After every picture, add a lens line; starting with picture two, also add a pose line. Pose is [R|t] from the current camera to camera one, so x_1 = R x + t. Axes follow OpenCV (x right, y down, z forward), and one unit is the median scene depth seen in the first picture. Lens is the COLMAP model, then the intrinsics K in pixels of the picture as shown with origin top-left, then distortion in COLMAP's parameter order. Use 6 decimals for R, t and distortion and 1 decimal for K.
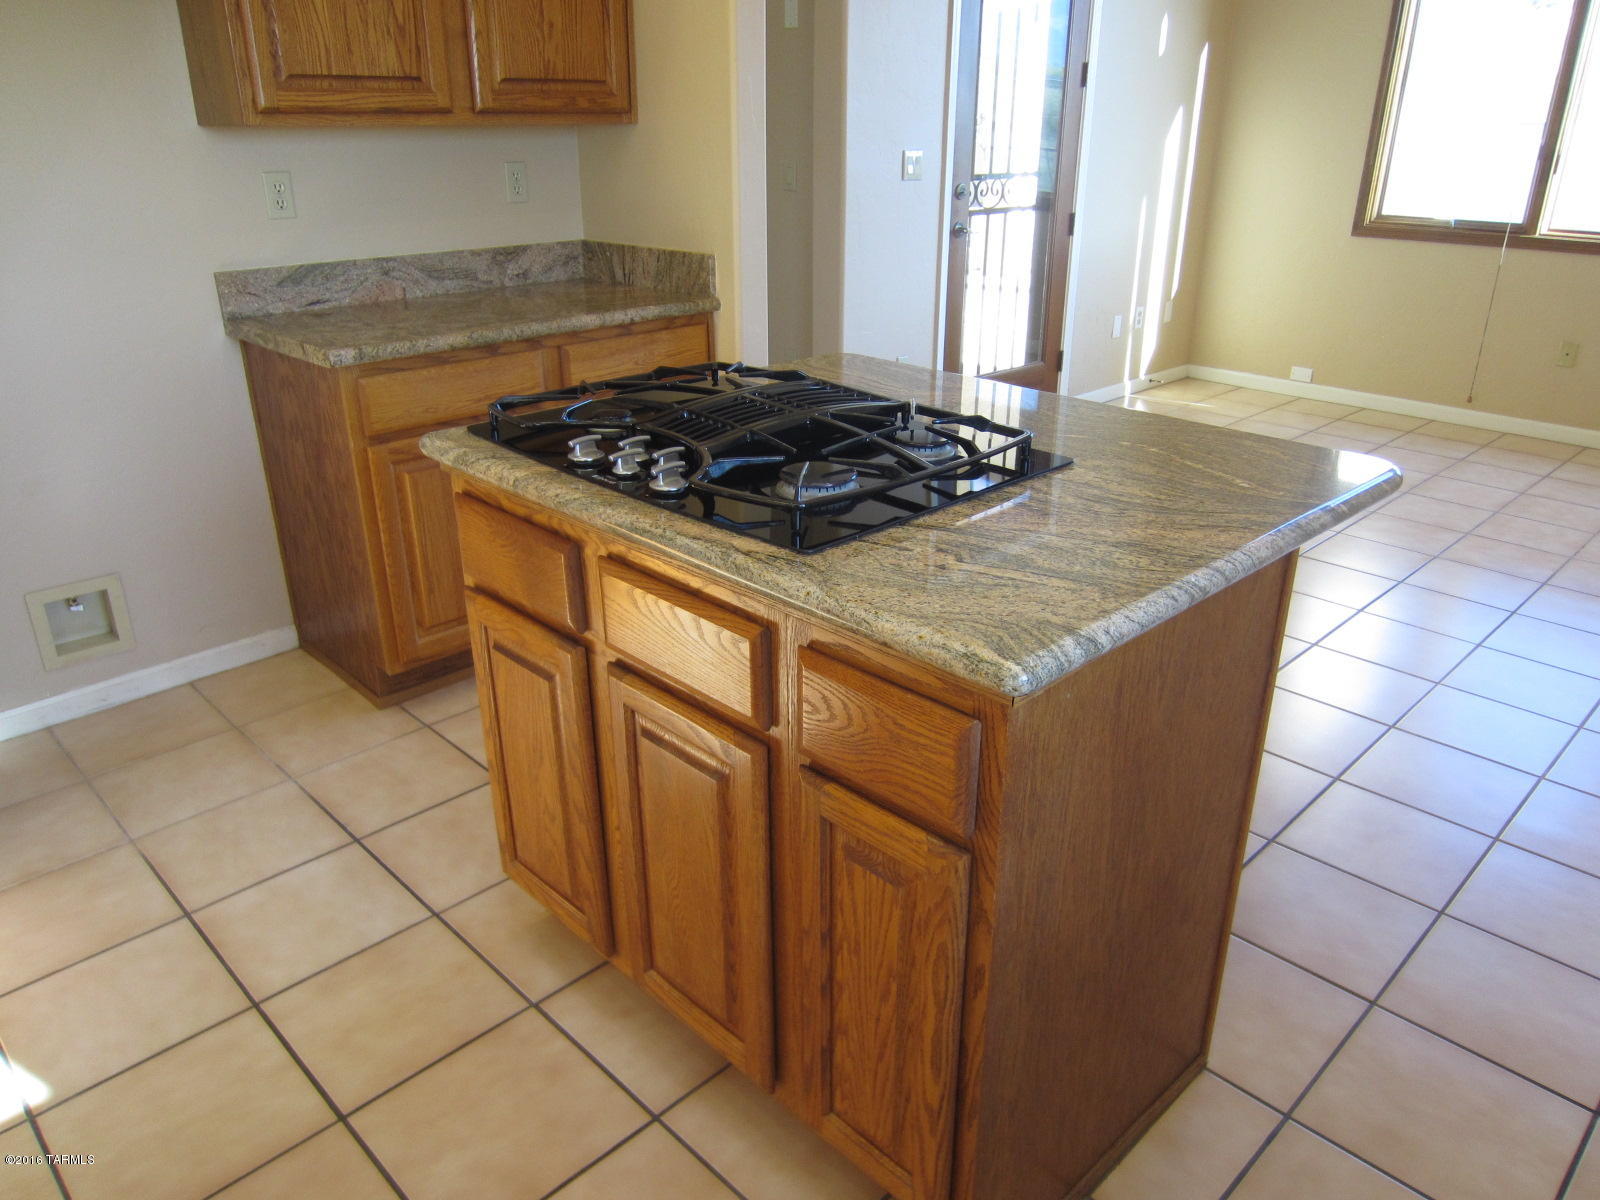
lens RADIAL K [[1140.7, 0, 800.0], [0, 1140.7, 600.0], [0, 0, 1]] dist [-0.035932, 0.001028]
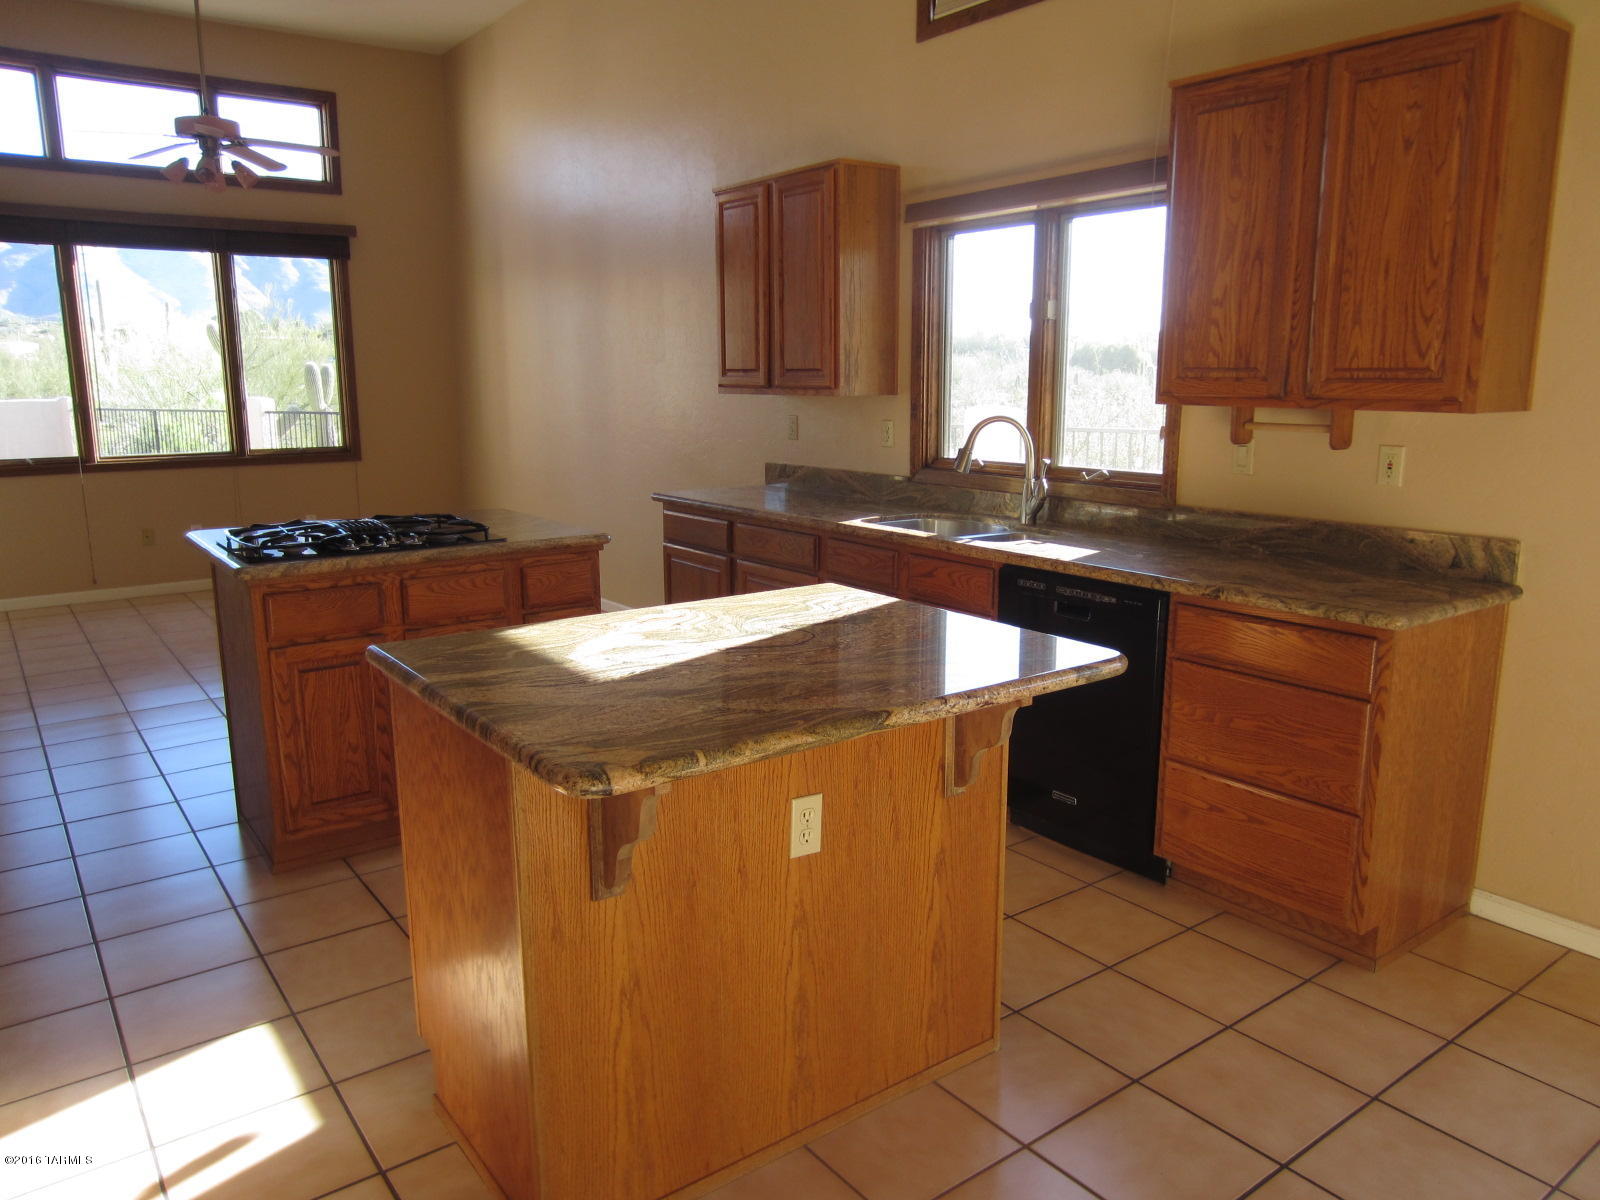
lens RADIAL K [[1144.5, 0, 816.6], [0, 1144.5, 602.5], [0, 0, 1]] dist [-0.029387, 0.010165]
pose [[0.126570, -0.193957, 0.972811, -1.008214], [0.387469, 0.912454, 0.131511, 0.007870], [-0.913153, 0.360288, 0.190641, -0.076840]]
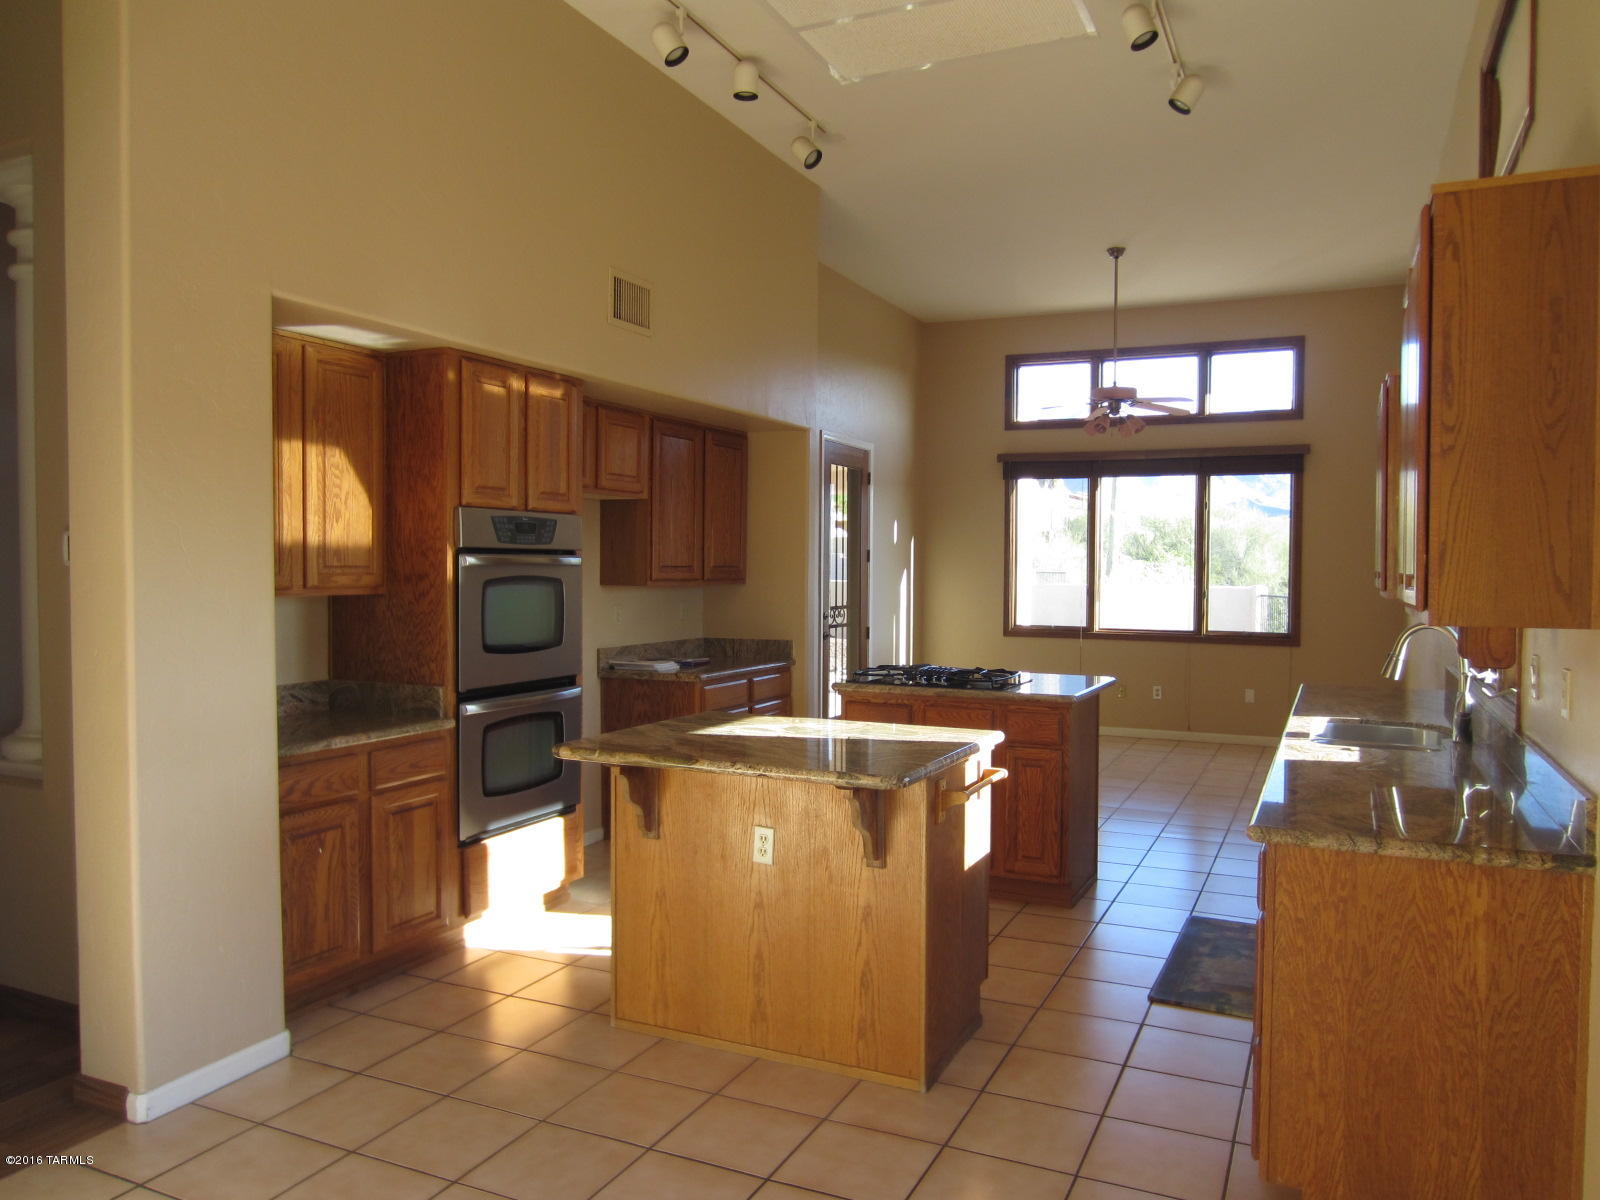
lens RADIAL K [[1144.5, 0, 816.6], [0, 1144.5, 602.5], [0, 0, 1]] dist [-0.029387, 0.010165]
pose [[0.934717, -0.005780, 0.355347, -0.747315], [0.133017, 0.932883, -0.334718, 0.340951], [-0.329562, 0.360133, 0.872750, -0.886389]]
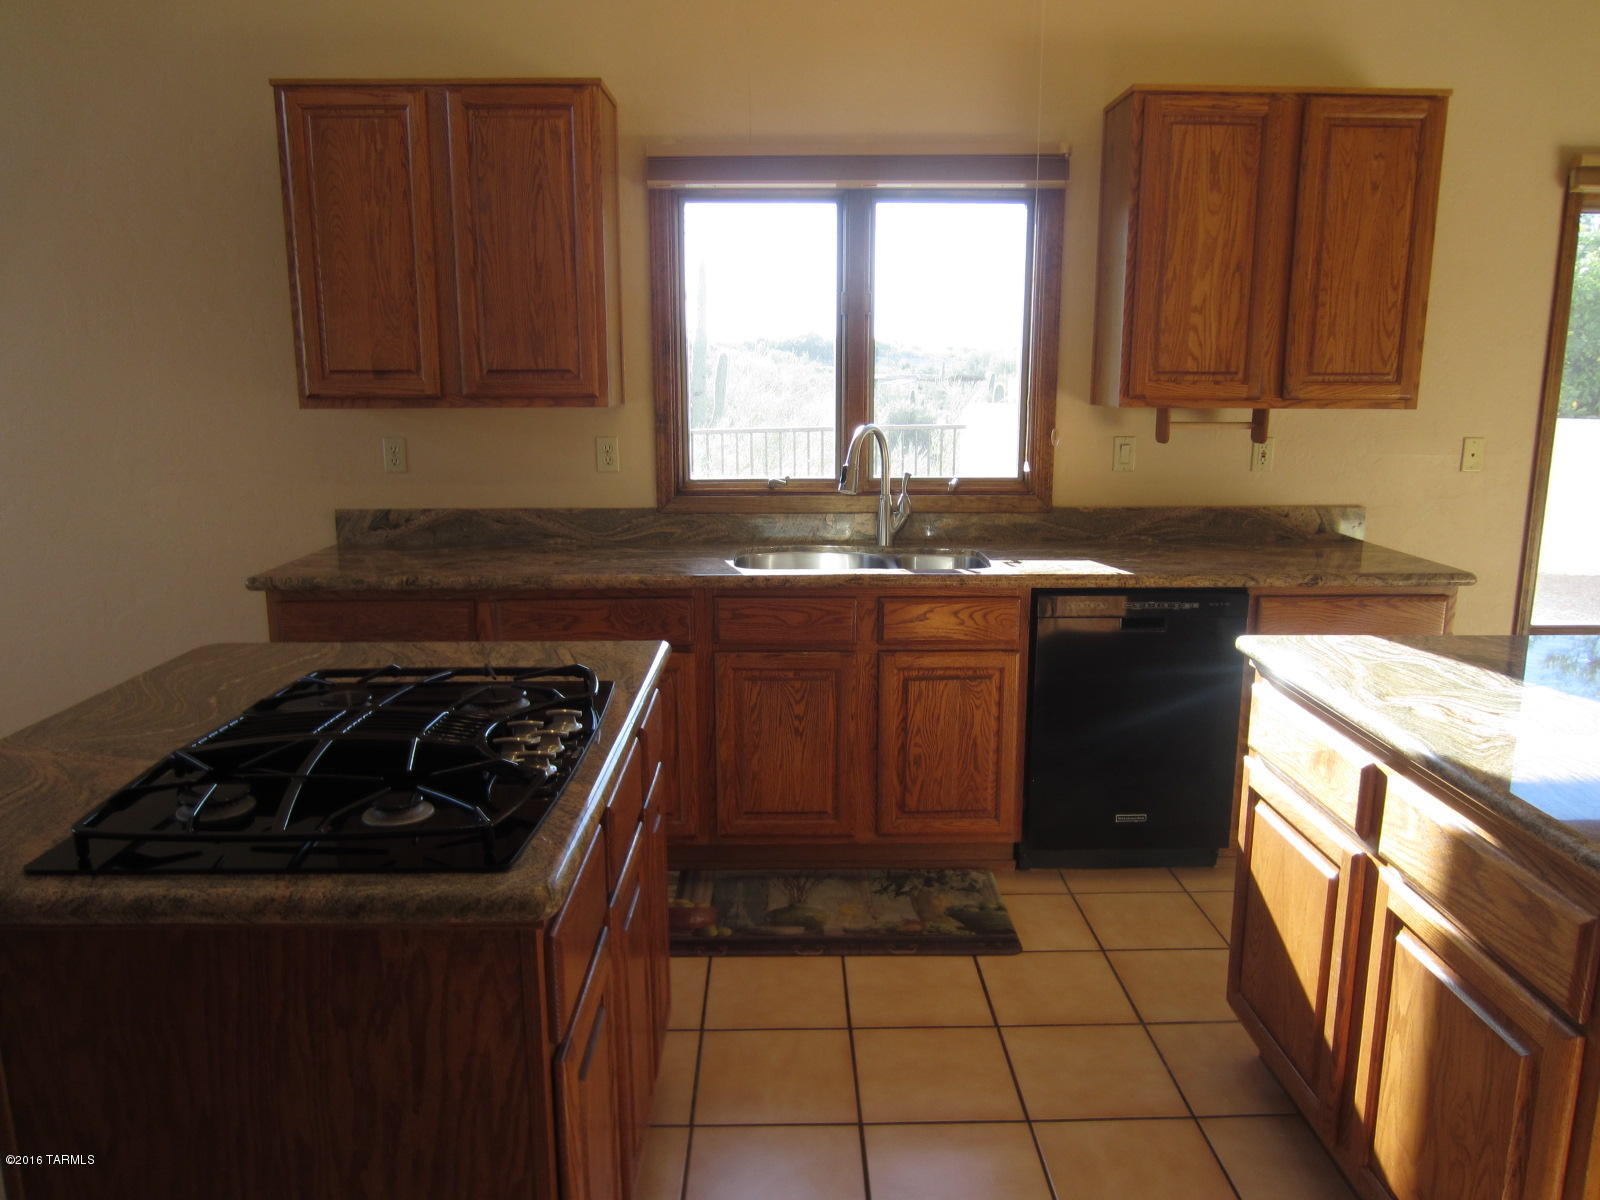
lens RADIAL K [[1144.5, 0, 816.6], [0, 1144.5, 602.5], [0, 0, 1]] dist [-0.029387, 0.010165]
pose [[-0.732554, -0.137021, 0.666776, -0.454436], [0.265050, 0.844811, 0.464804, -0.297531], [-0.626987, 0.517223, -0.582552, 0.622992]]
